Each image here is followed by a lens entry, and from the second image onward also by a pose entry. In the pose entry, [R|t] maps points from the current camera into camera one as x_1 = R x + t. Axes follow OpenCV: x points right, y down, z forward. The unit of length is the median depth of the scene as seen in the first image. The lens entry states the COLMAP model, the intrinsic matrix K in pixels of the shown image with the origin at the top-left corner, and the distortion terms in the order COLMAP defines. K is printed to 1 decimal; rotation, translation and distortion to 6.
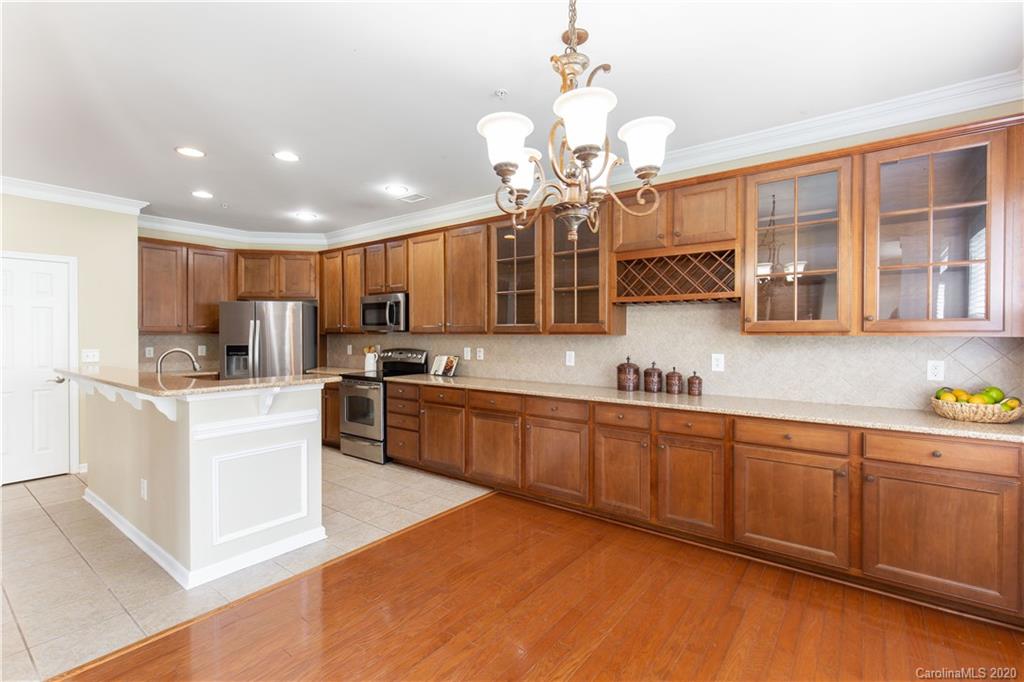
lens RADIAL K [[468.3, 0, 512.7], [0, 468.3, 340.0], [0, 0, 1]] dist [0.003608, -0.000184]
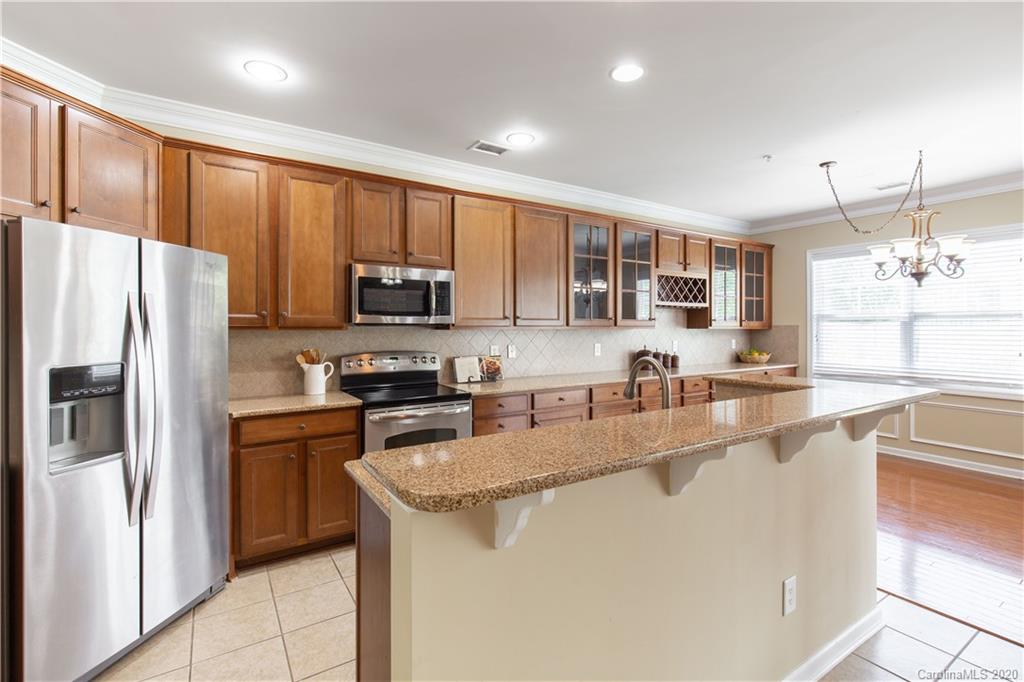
lens RADIAL K [[468.3, 0, 526.1], [0, 468.3, 315.1], [0, 0, 1]] dist [0.003608, -0.000184]
pose [[0.320687, 0.022853, 0.946909, -1.072365], [0.015361, 0.999452, -0.029323, -0.015093], [-0.947061, 0.023949, 0.320161, 0.838205]]
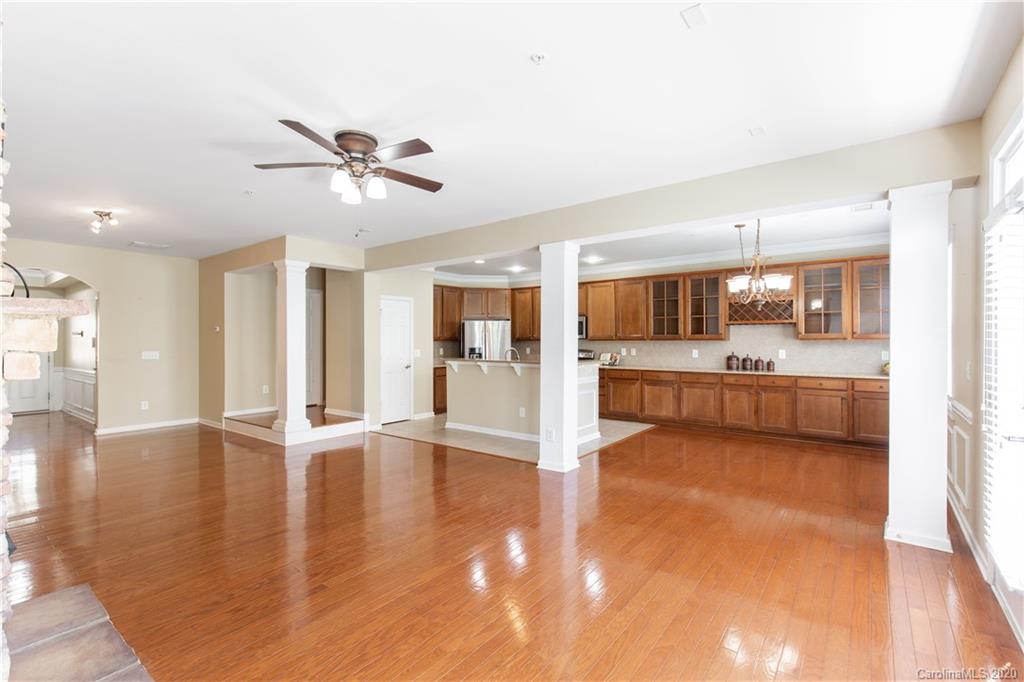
lens RADIAL K [[468.3, 0, 517.3], [0, 468.3, 340.4], [0, 0, 1]] dist [0.003608, -0.000184]
pose [[0.999971, -0.003168, 0.006920, -0.608762], [0.003263, 0.999899, -0.013845, 0.011828], [-0.006875, 0.013867, 0.999880, -0.857147]]
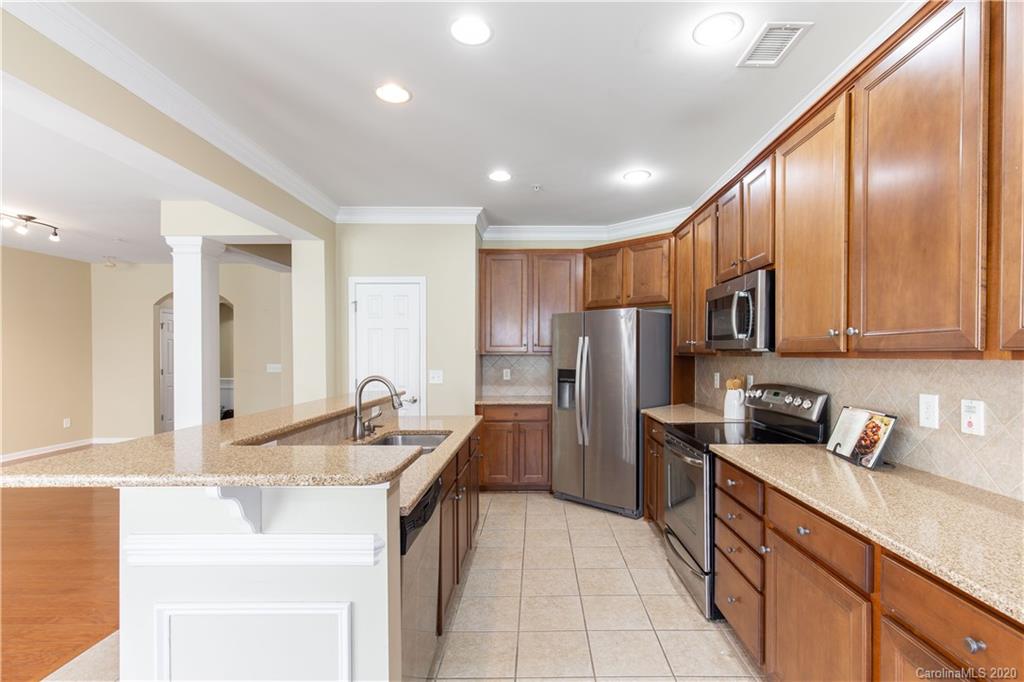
lens RADIAL K [[468.3, 0, 553.7], [0, 468.3, 358.2], [0, 0, 1]] dist [0.003608, -0.000184]
pose [[0.621041, 0.007933, -0.783738, 0.008746], [-0.010105, 0.999947, 0.002115, -0.011867], [0.783713, 0.006607, 0.621088, 0.670638]]
